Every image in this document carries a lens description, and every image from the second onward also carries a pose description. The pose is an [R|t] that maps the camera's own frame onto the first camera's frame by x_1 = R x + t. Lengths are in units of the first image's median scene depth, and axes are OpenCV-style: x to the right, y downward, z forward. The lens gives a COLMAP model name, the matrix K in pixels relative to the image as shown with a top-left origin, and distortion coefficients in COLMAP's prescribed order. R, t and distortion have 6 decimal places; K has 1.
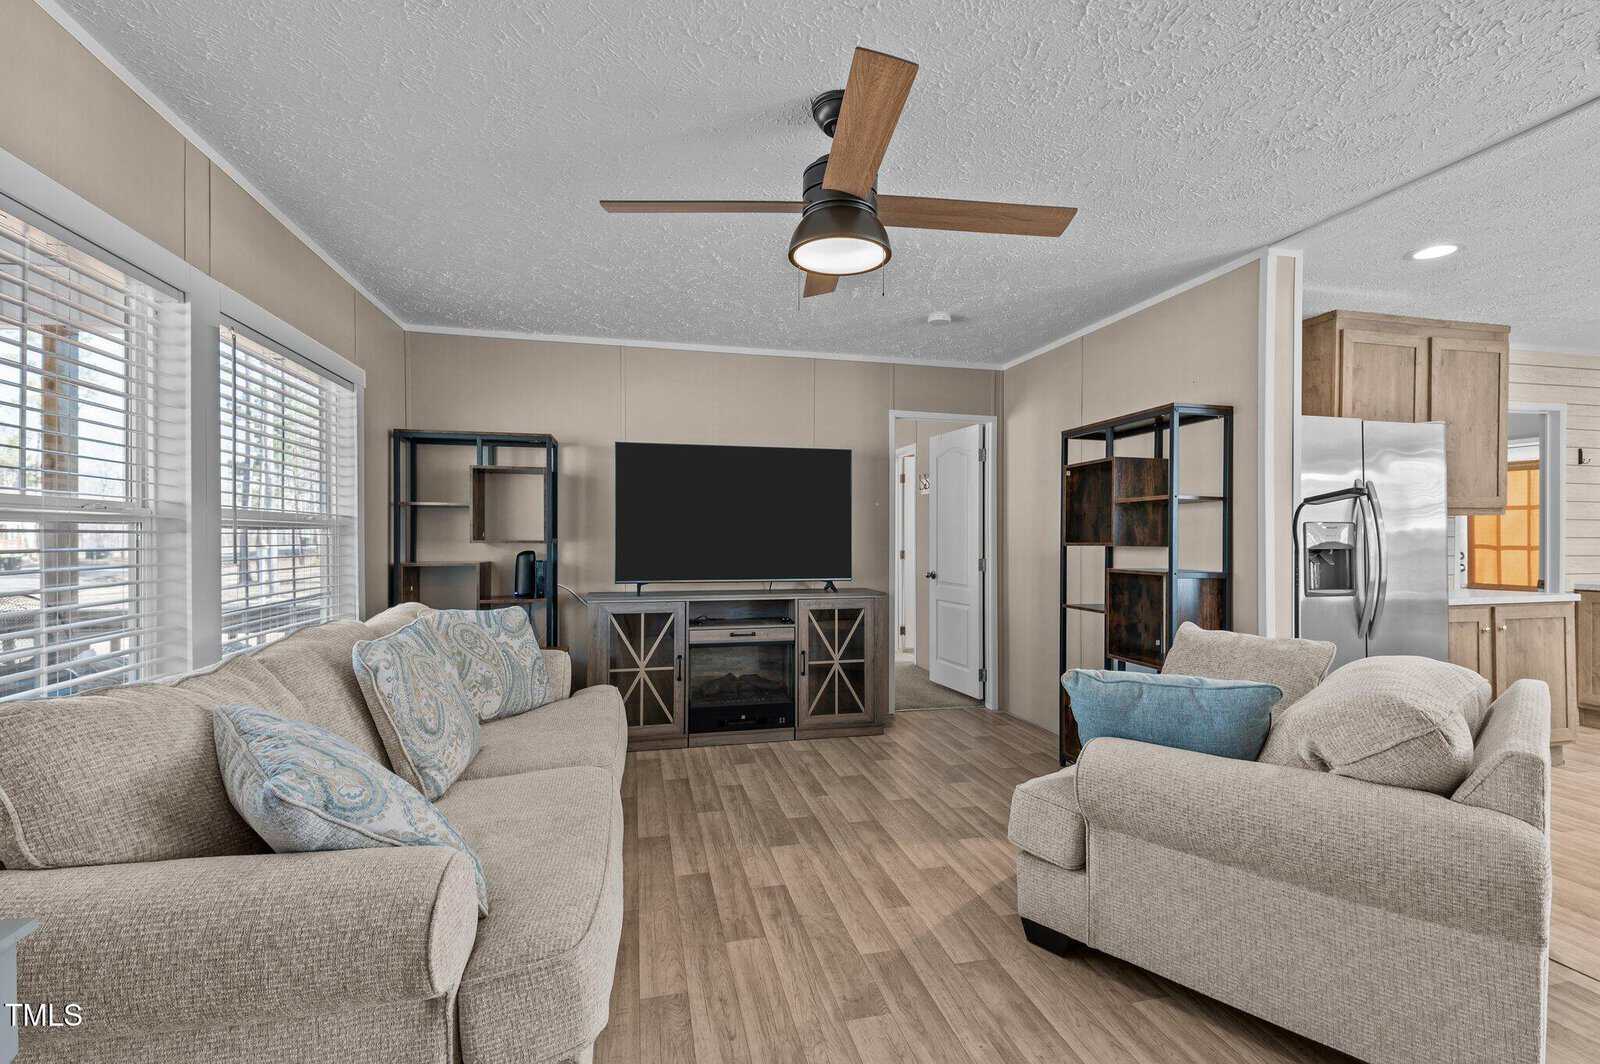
lens RADIAL K [[697.1, 0, 791.3], [0, 697.1, 533.7], [0, 0, 1]] dist [0.031295, -0.000309]
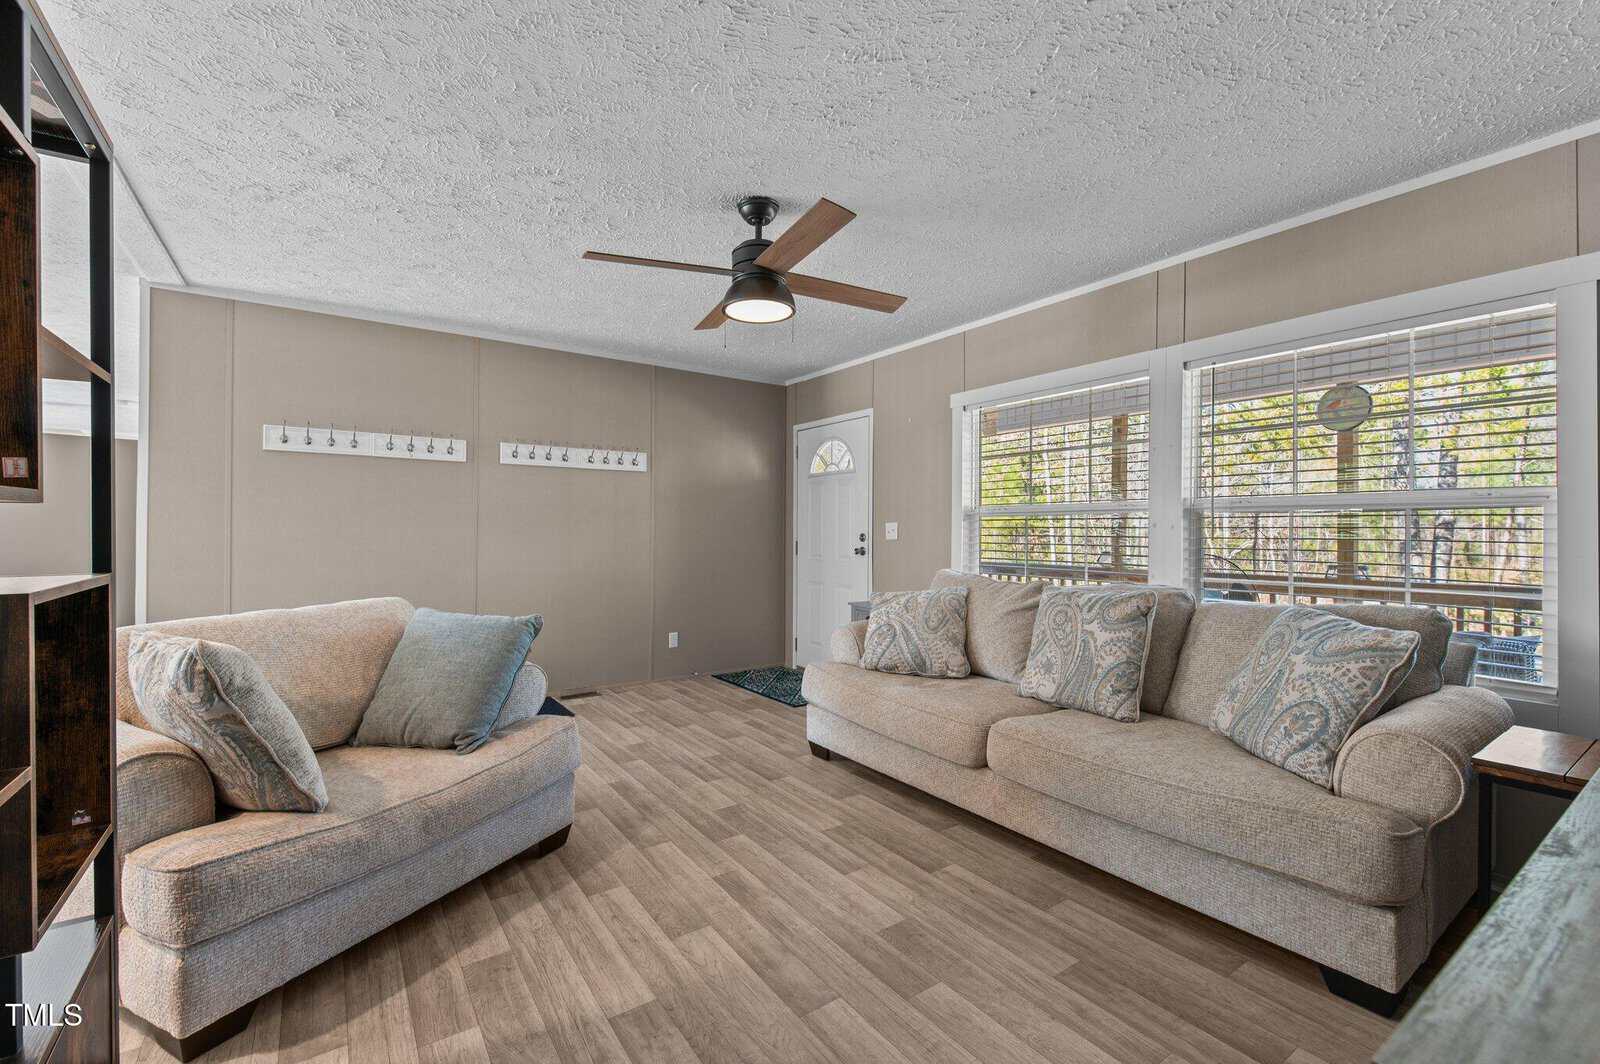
lens RADIAL K [[697.1, 0, 791.3], [0, 697.1, 533.7], [0, 0, 1]] dist [0.031295, -0.000309]
pose [[-0.931277, -0.006844, -0.364249, 0.246296], [-0.007915, 0.999968, 0.001447, 0.024470], [0.364227, 0.004231, -0.931301, 1.127159]]
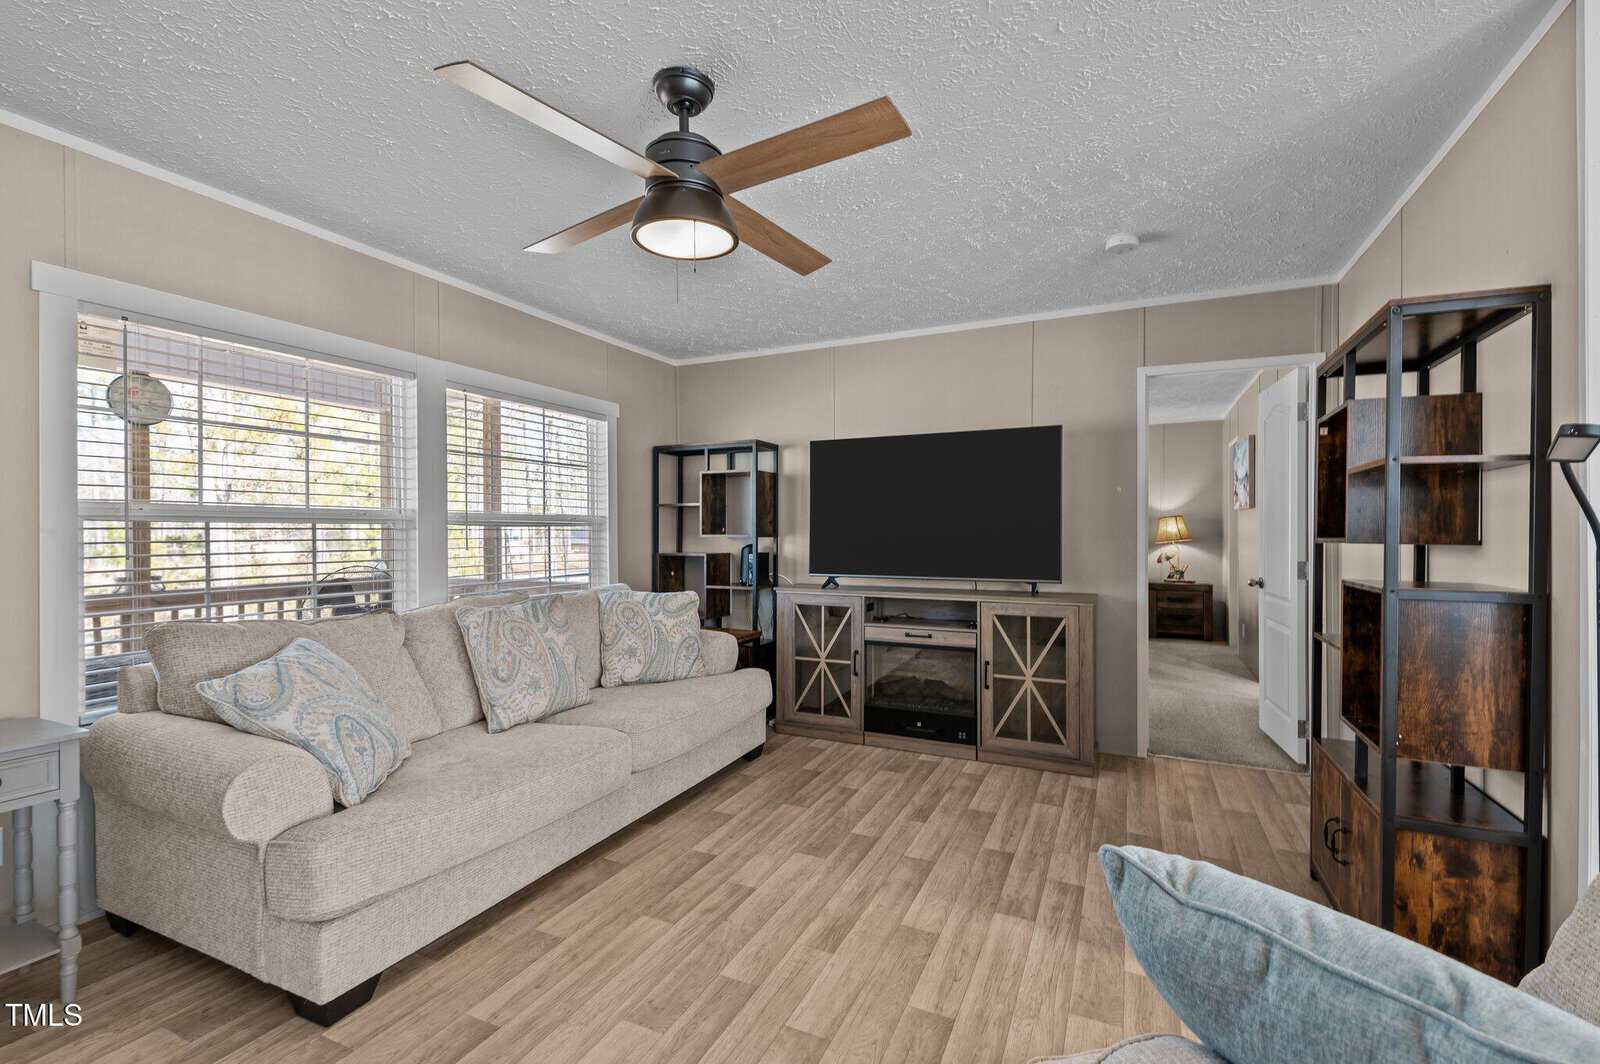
lens RADIAL K [[697.1, 0, 791.3], [0, 697.1, 533.7], [0, 0, 1]] dist [0.031295, -0.000309]
pose [[0.782216, -0.000261, -0.623007, 0.386868], [0.004336, 0.999978, 0.005025, 0.002301], [0.622992, -0.006632, 0.782200, 0.166126]]
